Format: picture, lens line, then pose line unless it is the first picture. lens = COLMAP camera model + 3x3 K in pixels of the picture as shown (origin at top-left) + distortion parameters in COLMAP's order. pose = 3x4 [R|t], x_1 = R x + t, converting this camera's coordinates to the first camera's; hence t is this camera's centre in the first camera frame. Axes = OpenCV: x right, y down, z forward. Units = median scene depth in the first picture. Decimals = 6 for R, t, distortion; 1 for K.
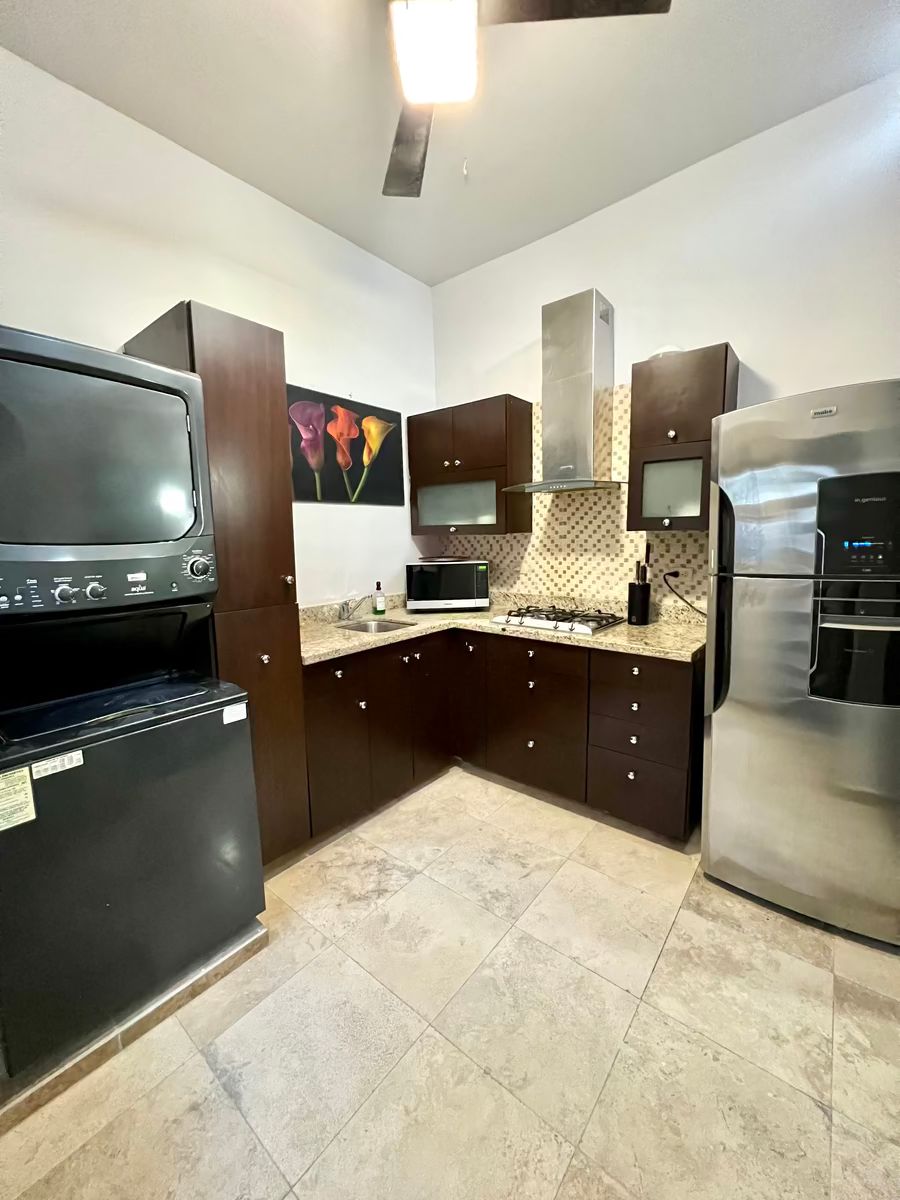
lens RADIAL K [[477.9, 0, 450.7], [0, 477.9, 593.7], [0, 0, 1]] dist [0.000131, -0.000073]
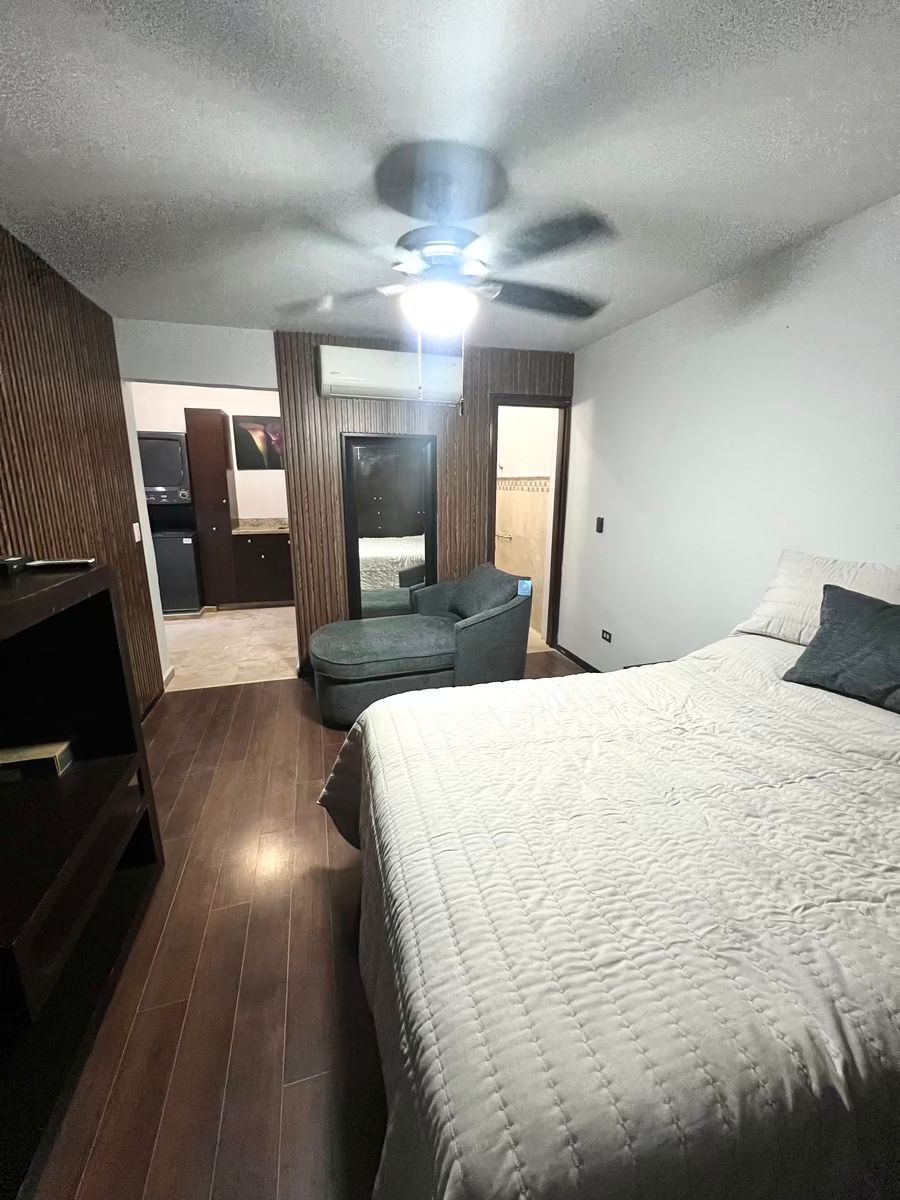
lens RADIAL K [[477.9, 0, 450.2], [0, 477.9, 600.0], [0, 0, 1]] dist [0.000131, -0.000073]
pose [[0.824241, 0.152442, -0.545334, 2.815439], [-0.087245, 0.985769, 0.143694, 0.020575], [0.559478, -0.070861, 0.825810, -0.691870]]
